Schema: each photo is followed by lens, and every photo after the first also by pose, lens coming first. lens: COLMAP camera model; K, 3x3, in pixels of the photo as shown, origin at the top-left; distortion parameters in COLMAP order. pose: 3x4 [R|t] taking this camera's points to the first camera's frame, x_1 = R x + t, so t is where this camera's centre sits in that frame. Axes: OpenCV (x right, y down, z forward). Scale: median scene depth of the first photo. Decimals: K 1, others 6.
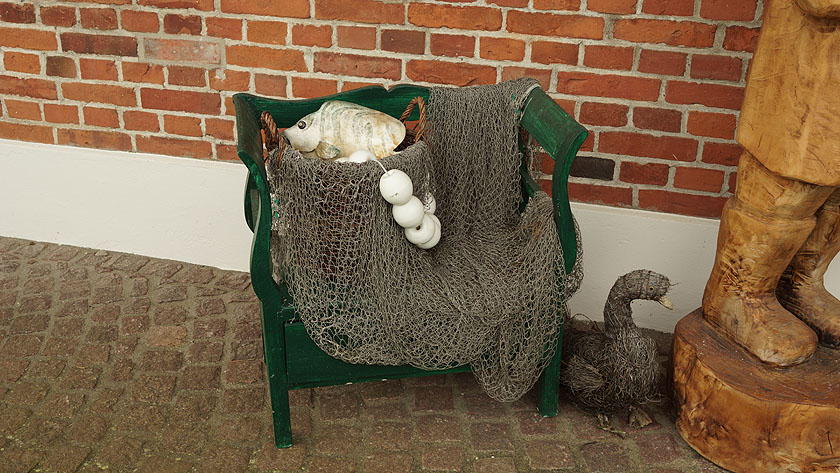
lens RADIAL K [[957.6, 0, 420.4], [0, 957.6, 234.9], [0, 0, 1]] dist [0.015816, 0.000000]
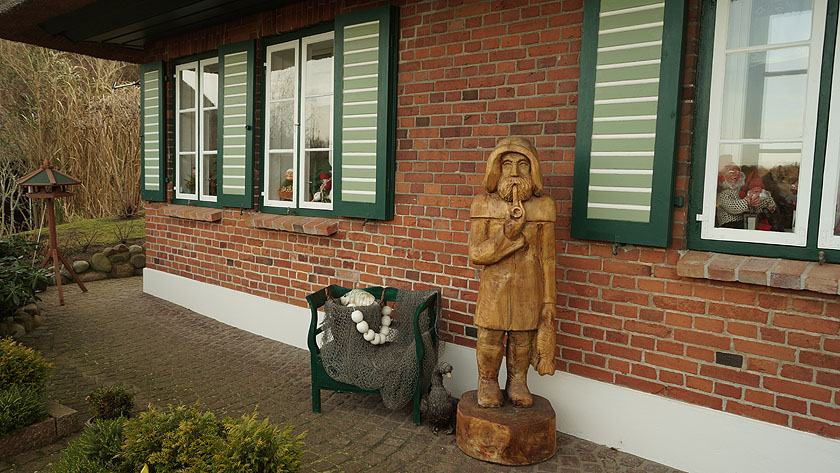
lens RADIAL K [[651.3, 0, 419.1], [0, 651.3, 237.7], [0, 0, 1]] dist [0.004709, -0.004772]
pose [[0.891013, 0.044496, -0.451792, 0.783565], [-0.185937, 0.943654, -0.273760, 0.175376], [0.414154, 0.327929, 0.849081, -0.496855]]
